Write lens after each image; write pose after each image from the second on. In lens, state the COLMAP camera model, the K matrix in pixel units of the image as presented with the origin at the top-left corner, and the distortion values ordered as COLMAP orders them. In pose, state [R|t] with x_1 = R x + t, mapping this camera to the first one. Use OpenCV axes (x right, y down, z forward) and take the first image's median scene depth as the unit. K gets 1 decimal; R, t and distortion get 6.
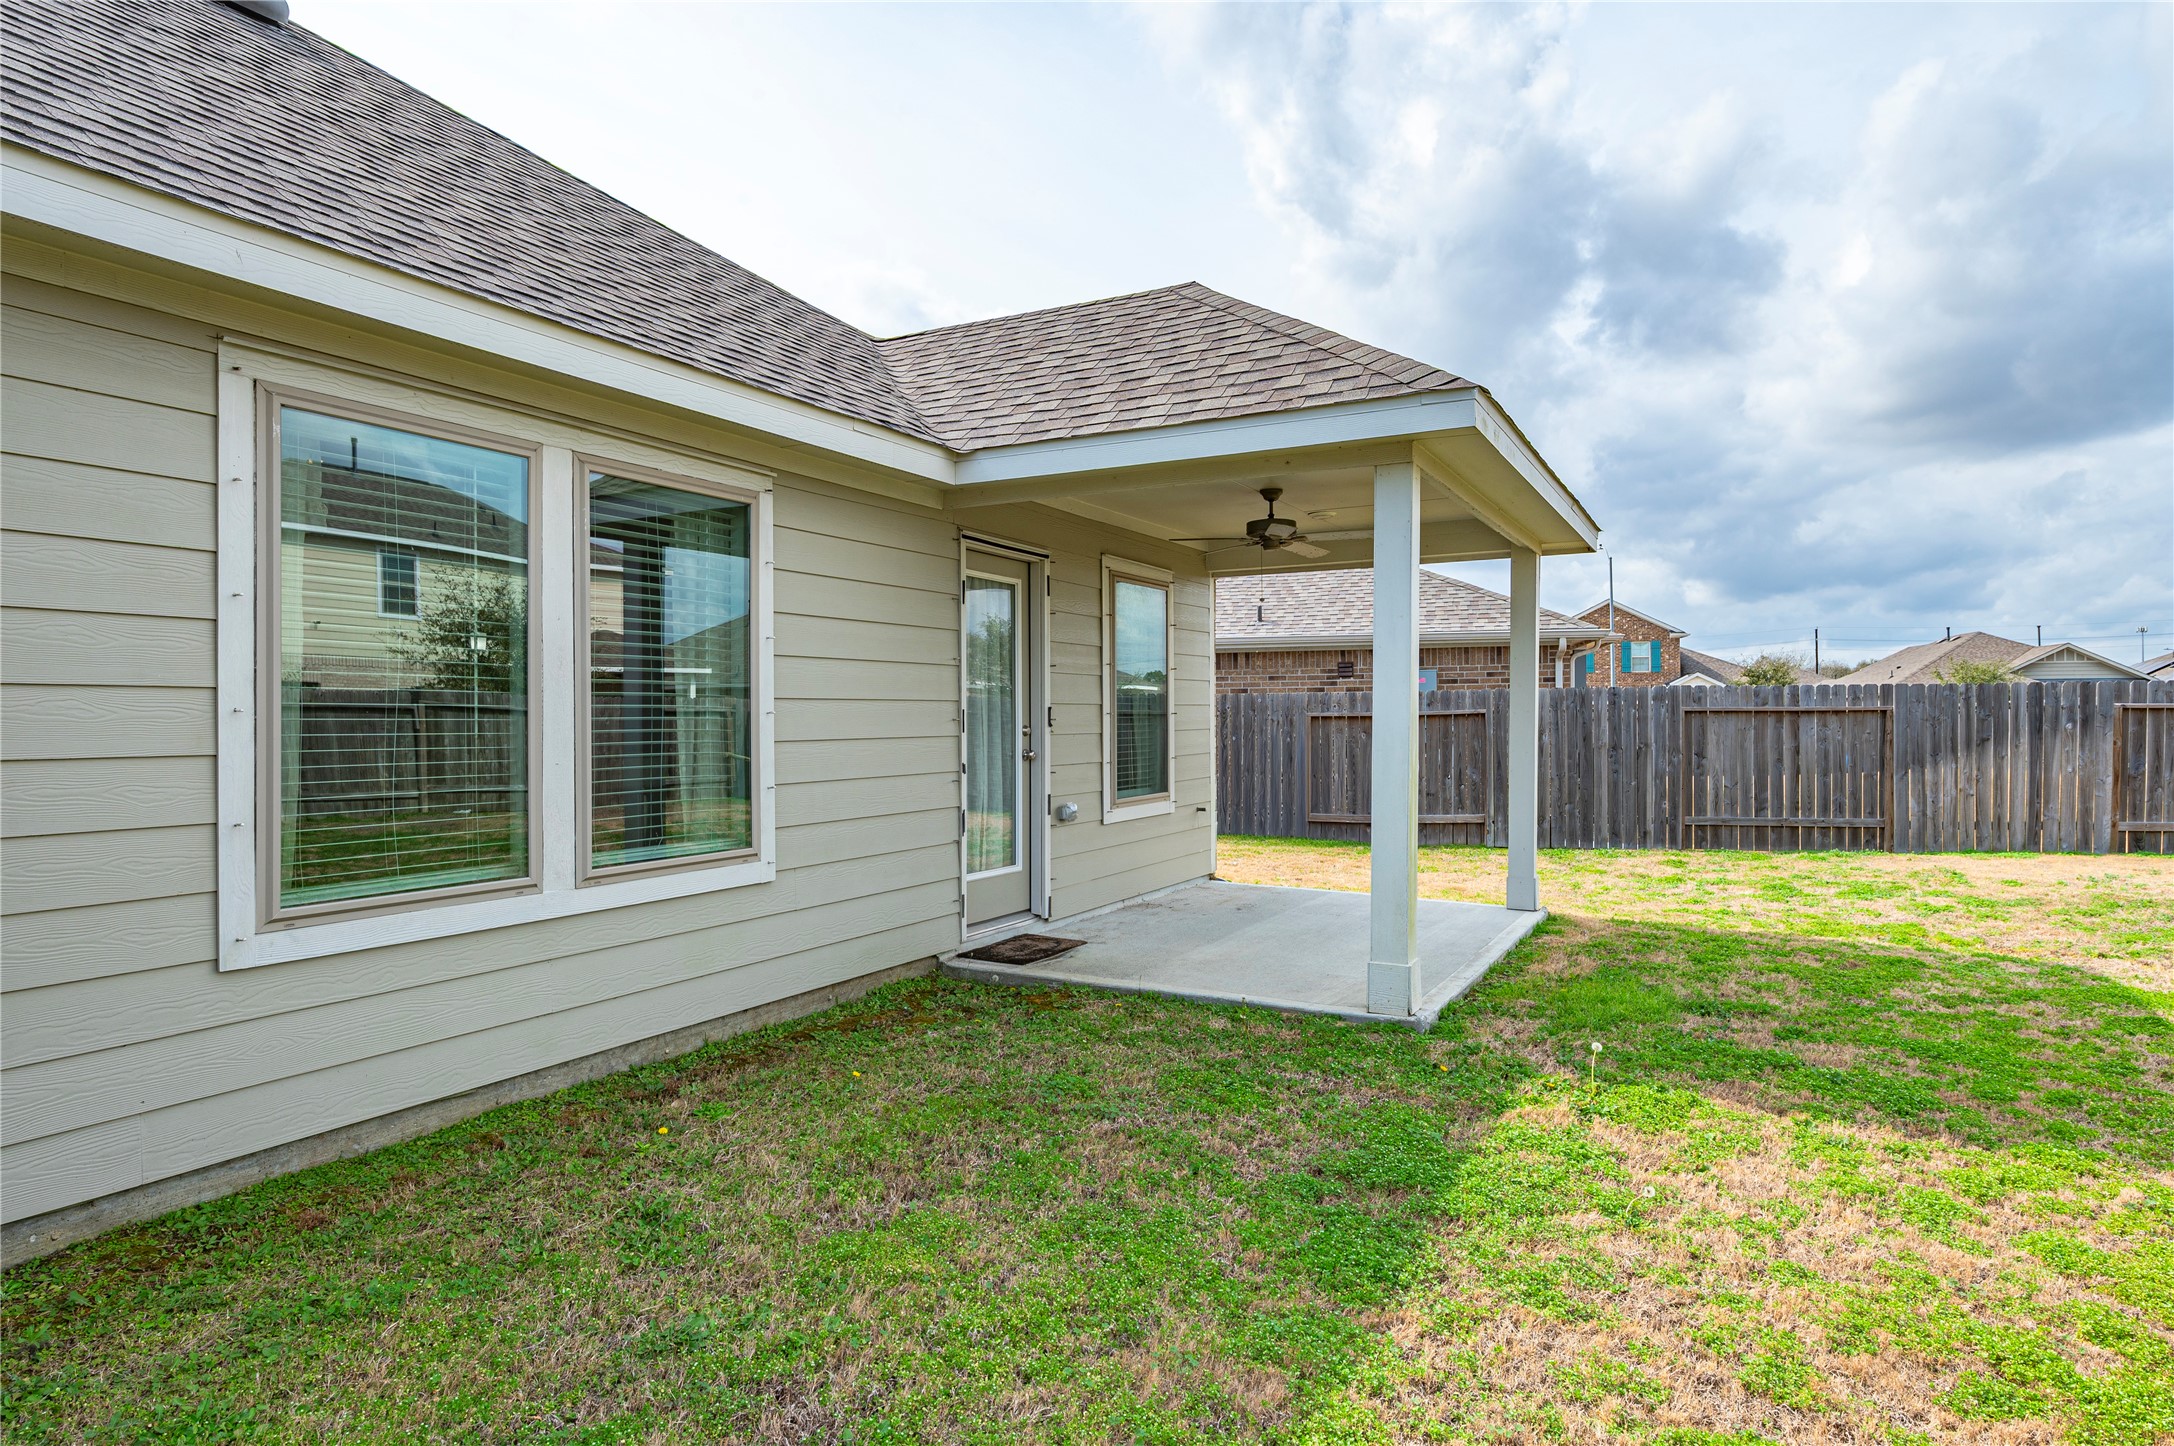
lens RADIAL K [[1223.0, 0, 1105.2], [0, 1223.0, 719.5], [0, 0, 1]] dist [-0.014158, -0.001660]
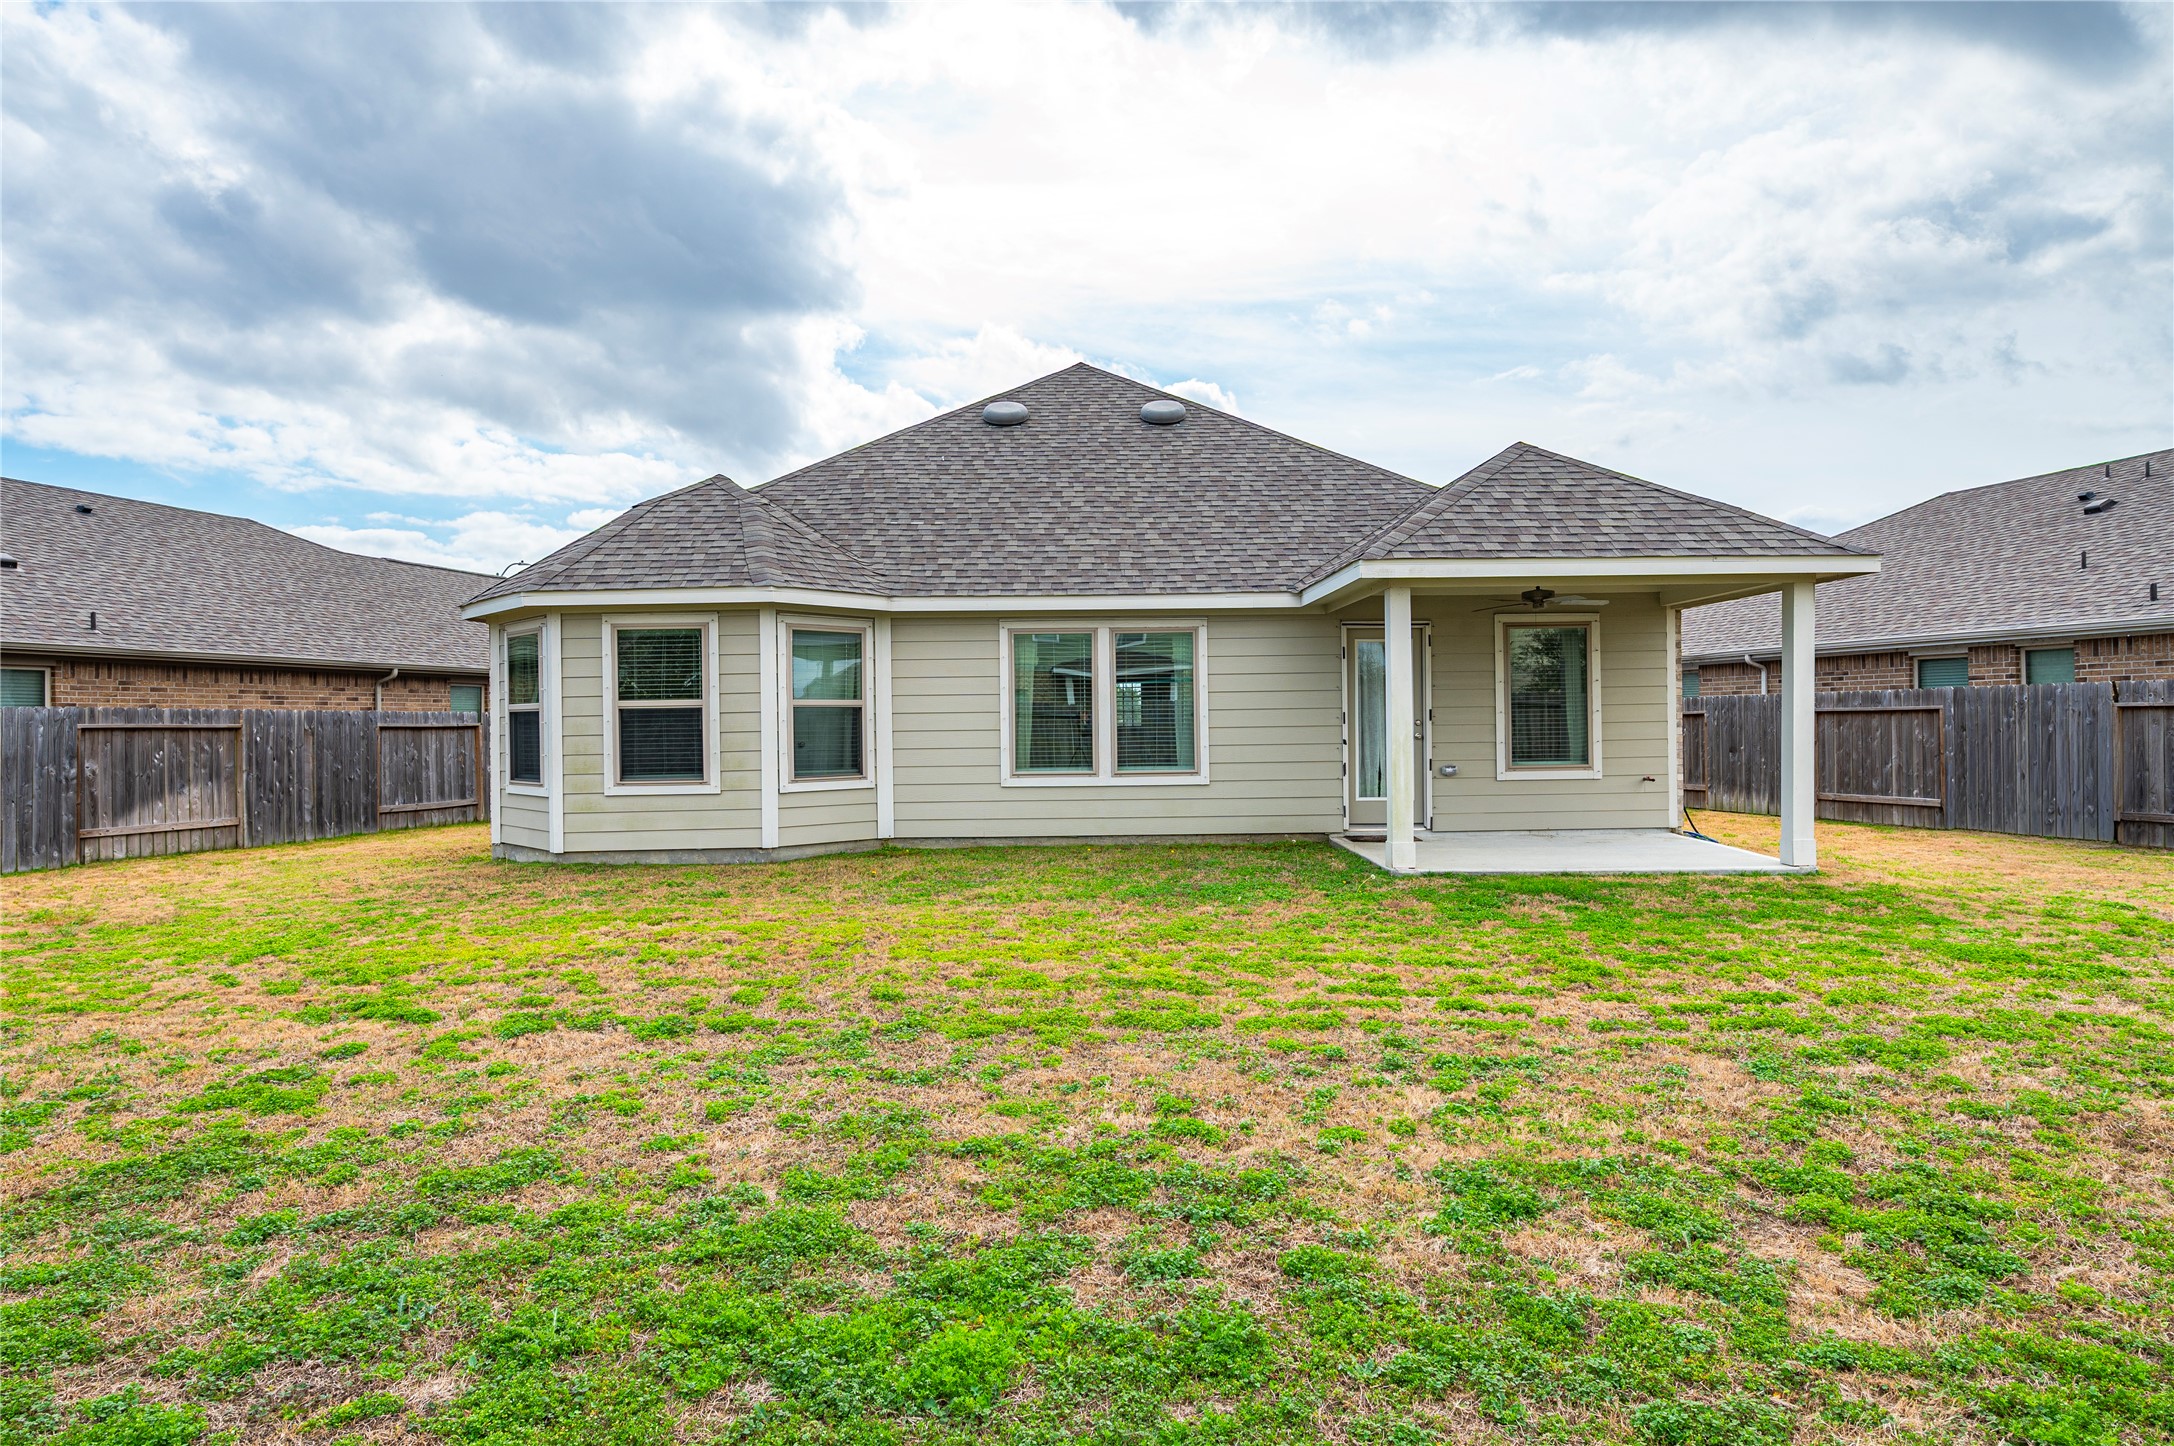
lens RADIAL K [[1223.0, 0, 1097.1], [0, 1223.0, 711.6], [0, 0, 1]] dist [-0.014158, -0.001660]
pose [[0.502983, -0.003015, -0.864291, 0.784902], [0.007788, 0.999969, 0.001044, -0.007985], [0.864261, -0.007256, 0.502991, -0.189464]]
